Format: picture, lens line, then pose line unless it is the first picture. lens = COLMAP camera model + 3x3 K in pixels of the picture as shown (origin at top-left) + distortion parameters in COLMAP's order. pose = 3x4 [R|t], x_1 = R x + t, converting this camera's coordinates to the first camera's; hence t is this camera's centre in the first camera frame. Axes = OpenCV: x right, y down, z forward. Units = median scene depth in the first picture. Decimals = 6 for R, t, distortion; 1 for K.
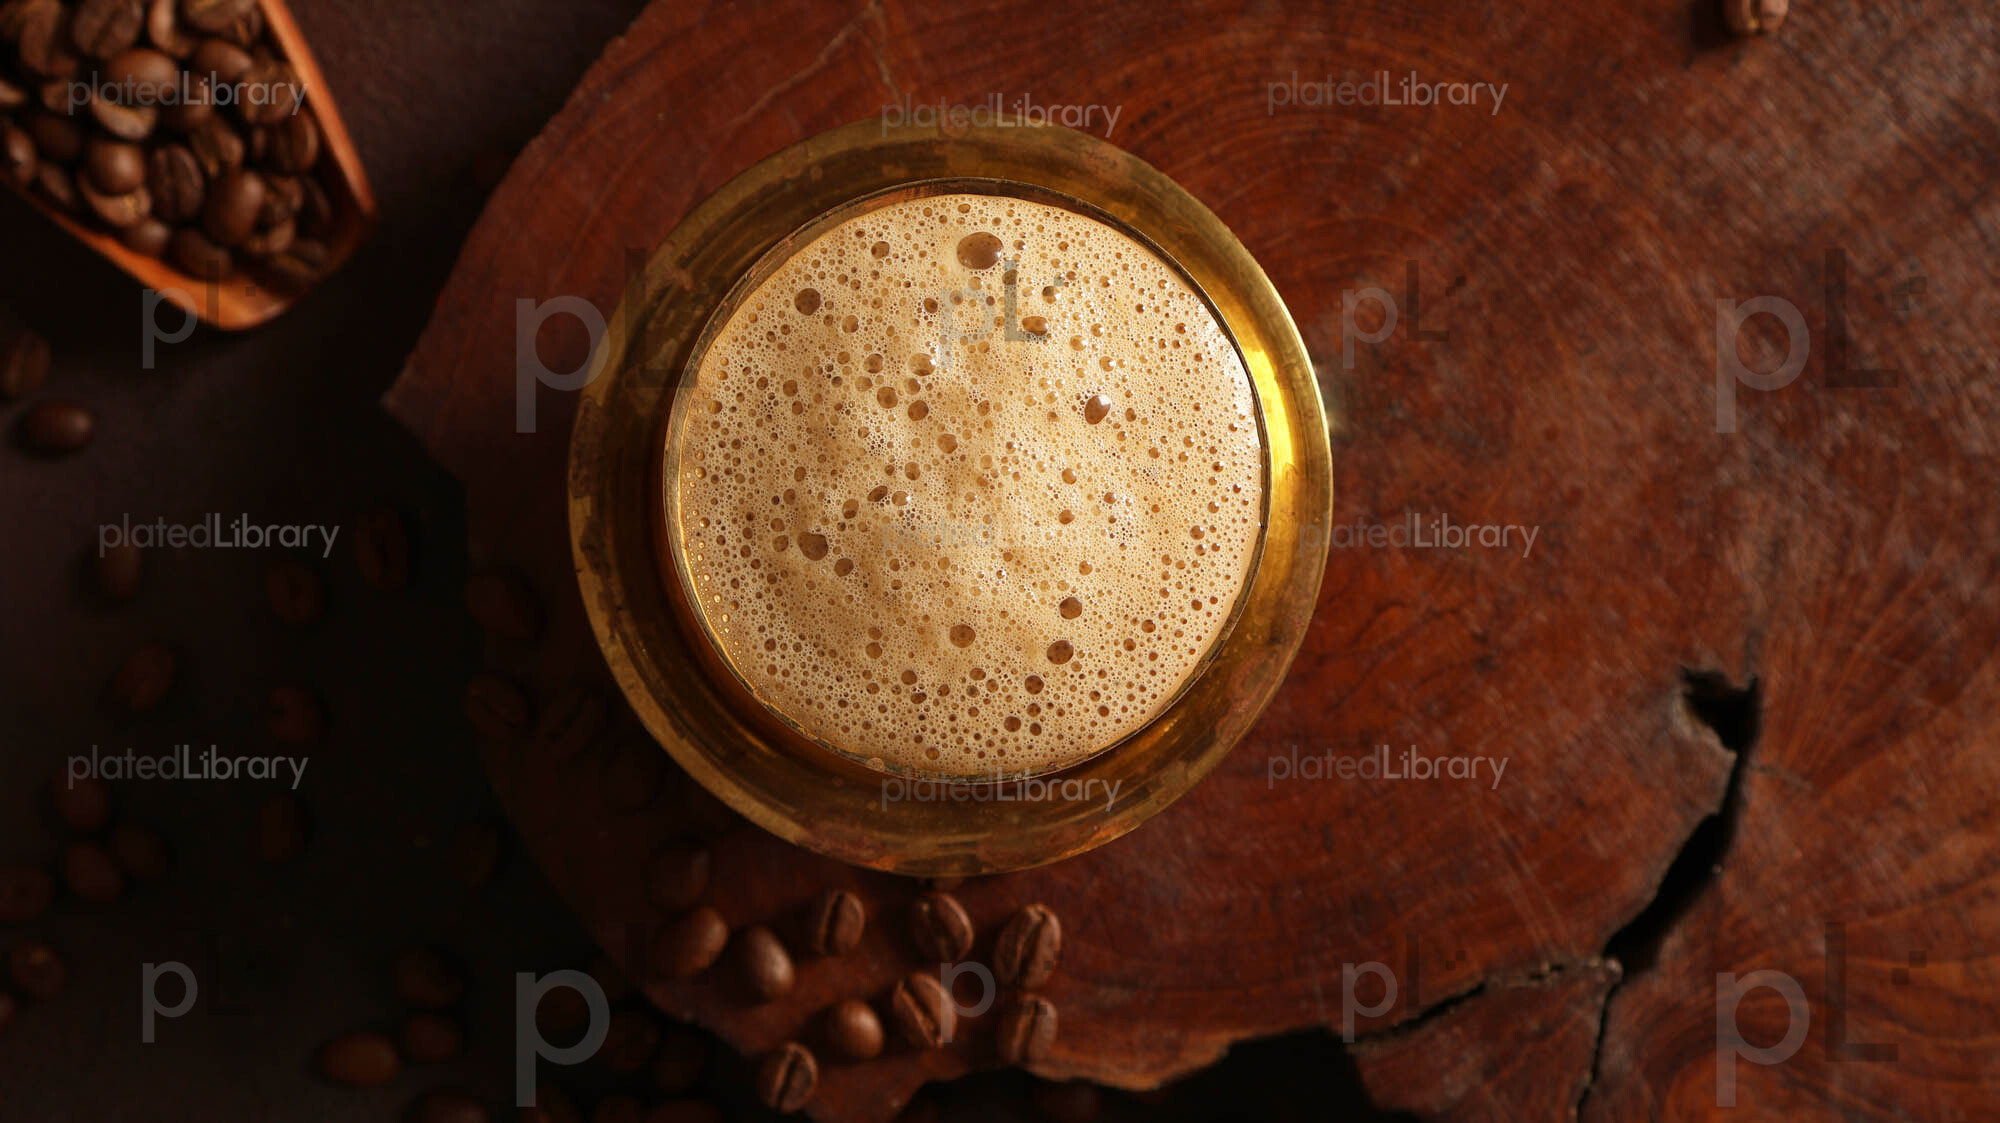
lens RADIAL K [[2576.6, 0, 994.9], [0, 2576.6, 574.9], [0, 0, 1]] dist [-0.005009, 0.000000]
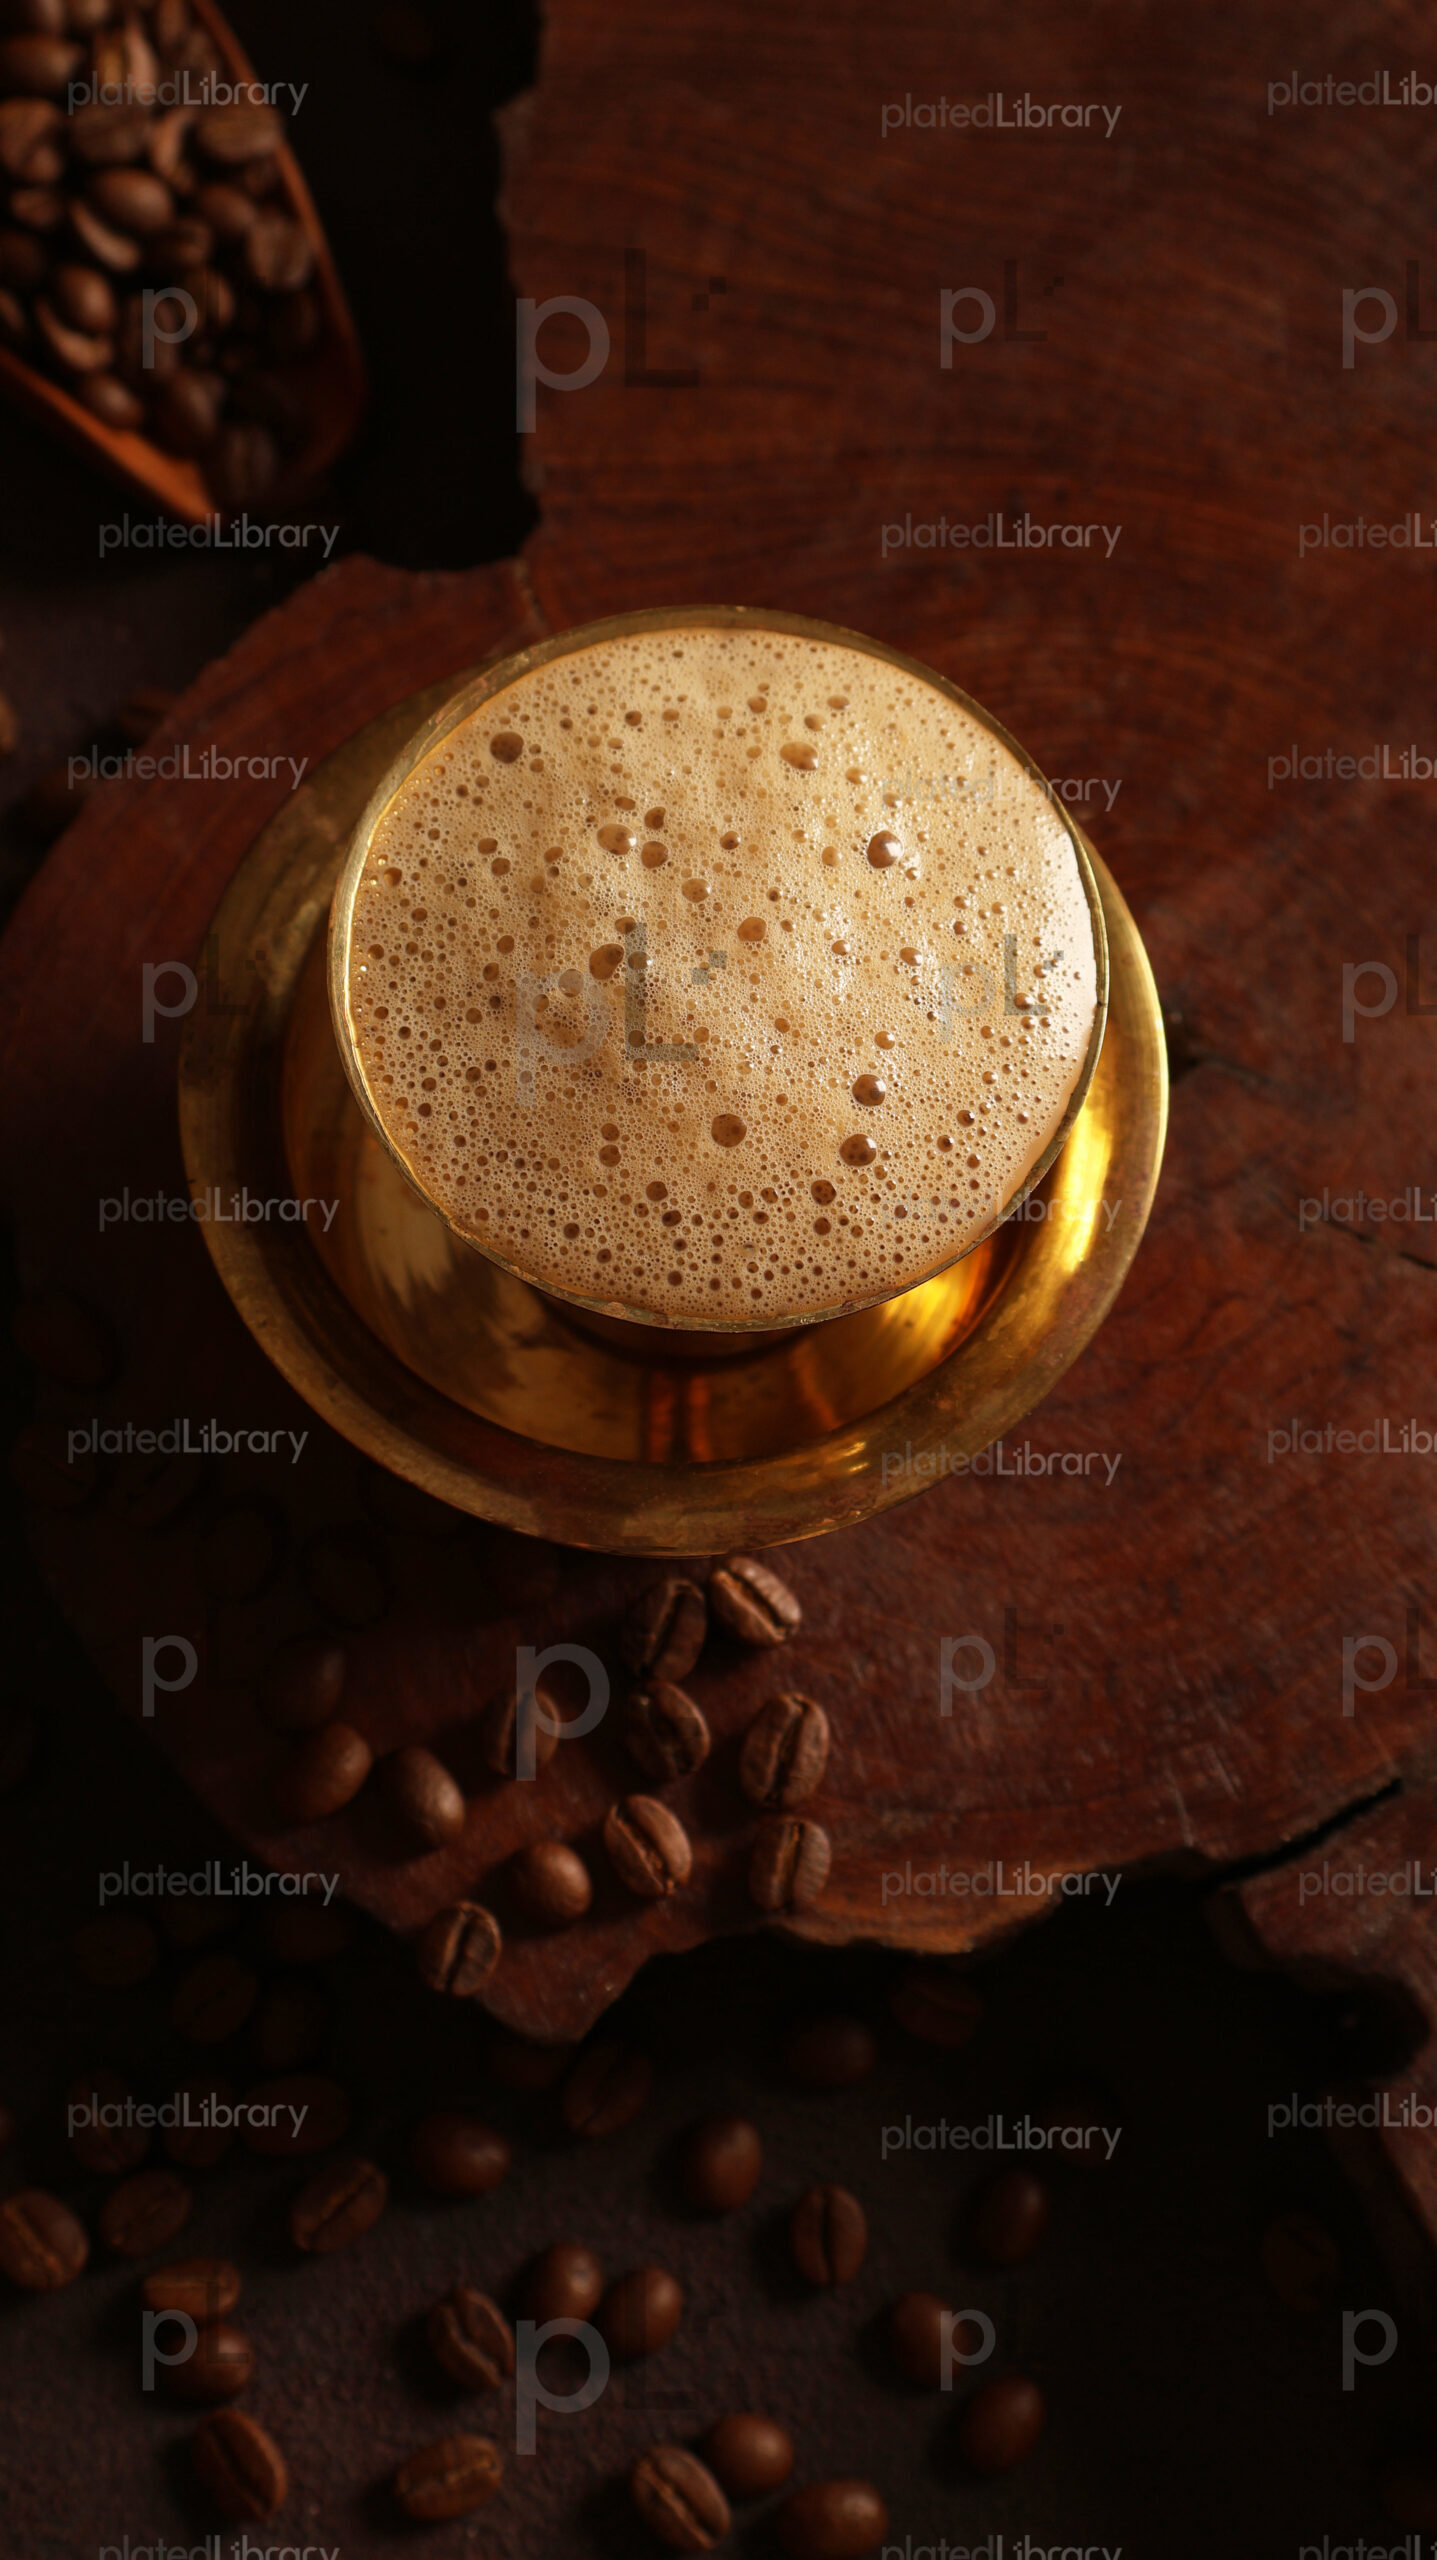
lens RADIAL K [[3298.0, 0, 718.8], [0, 3298.0, 1271.1], [0, 0, 1]] dist [-0.005009, 0.000000]
pose [[0.996935, -0.024552, 0.074279, -0.072599], [0.045049, 0.956419, -0.288503, 0.284034], [-0.063959, 0.290965, 0.954594, 0.063455]]
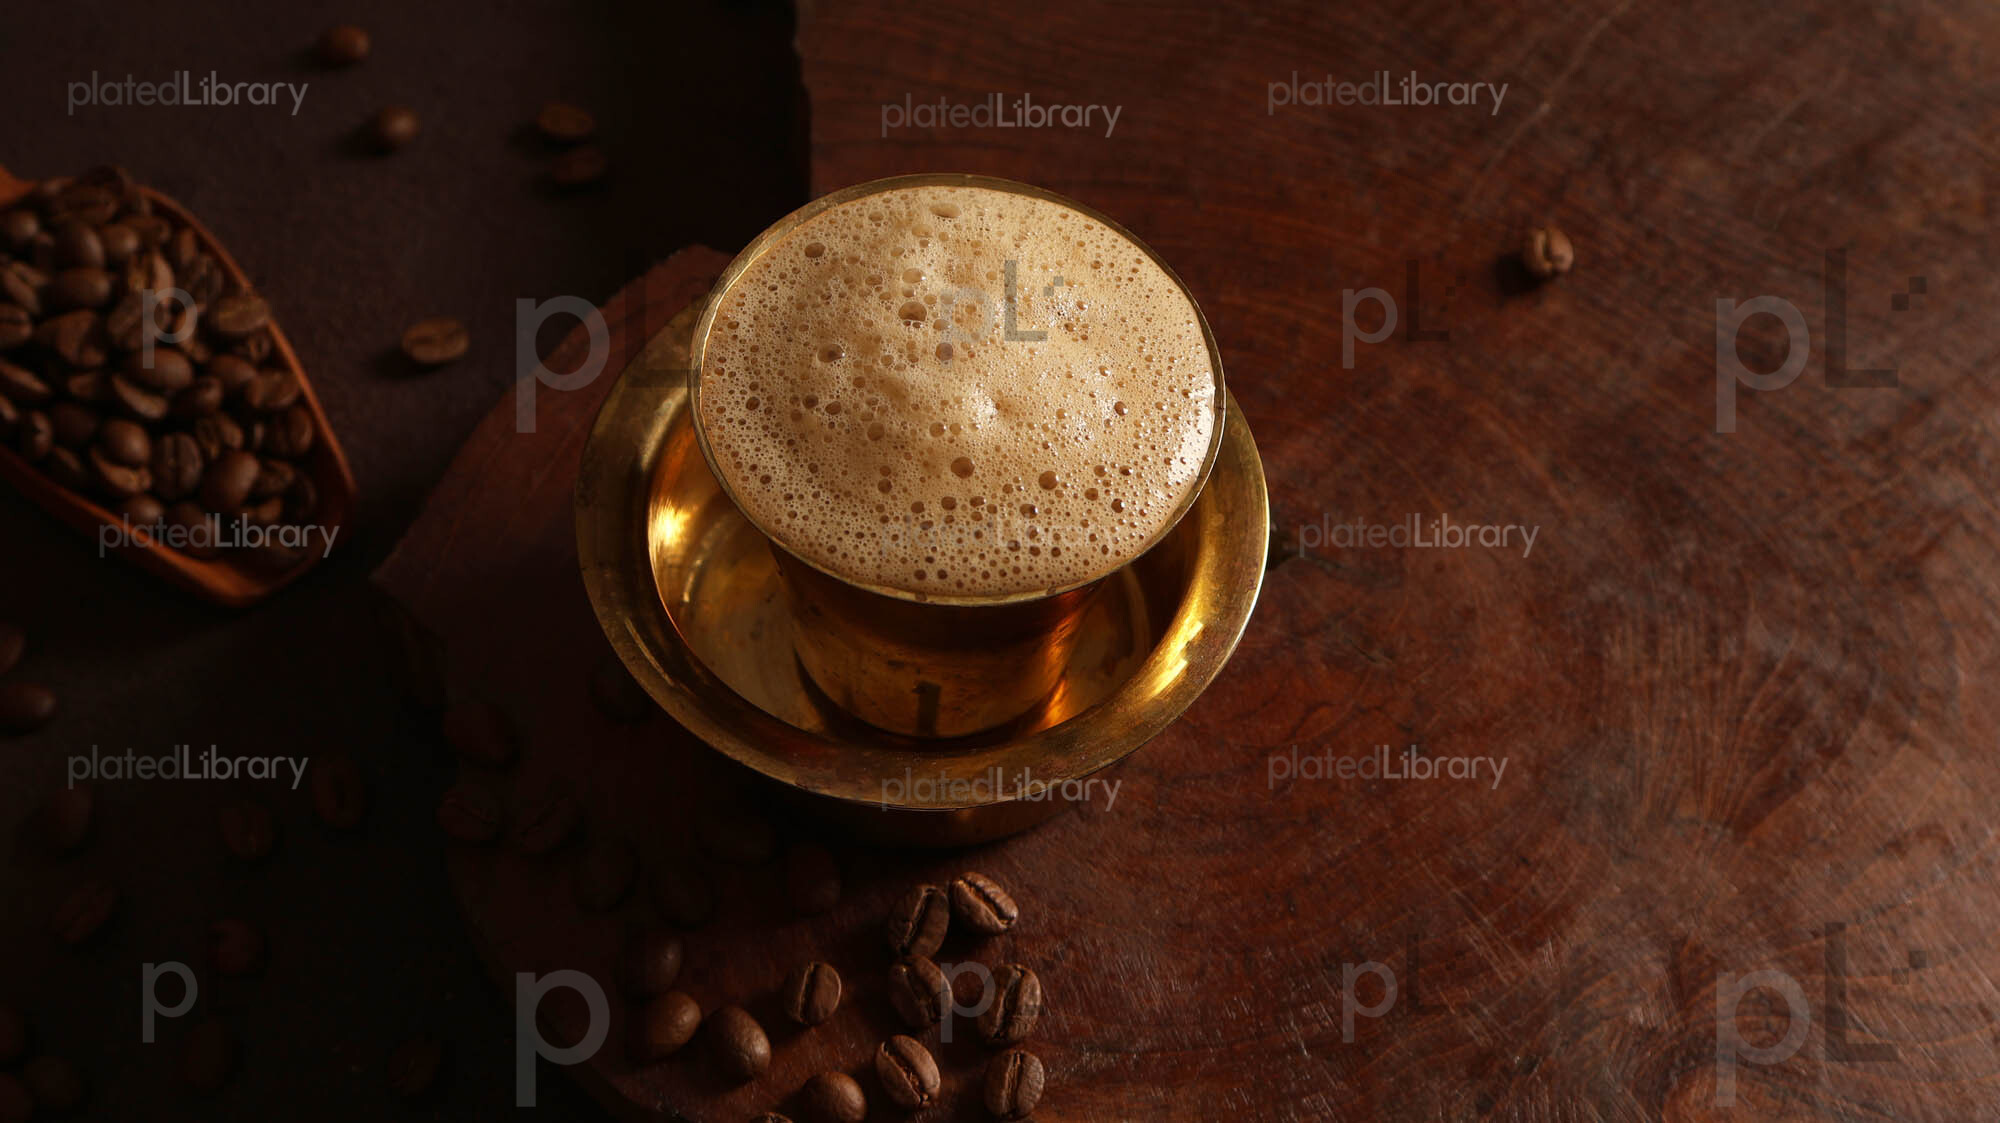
lens RADIAL K [[2576.6, 0, 1003.2], [0, 2576.6, 565.7], [0, 0, 1]] dist [-0.005009, 0.000000]
pose [[0.993504, -0.010855, 0.113280, -0.100120], [0.070369, 0.840908, -0.536584, 0.534633], [-0.089434, 0.541070, 0.836209, 0.078765]]
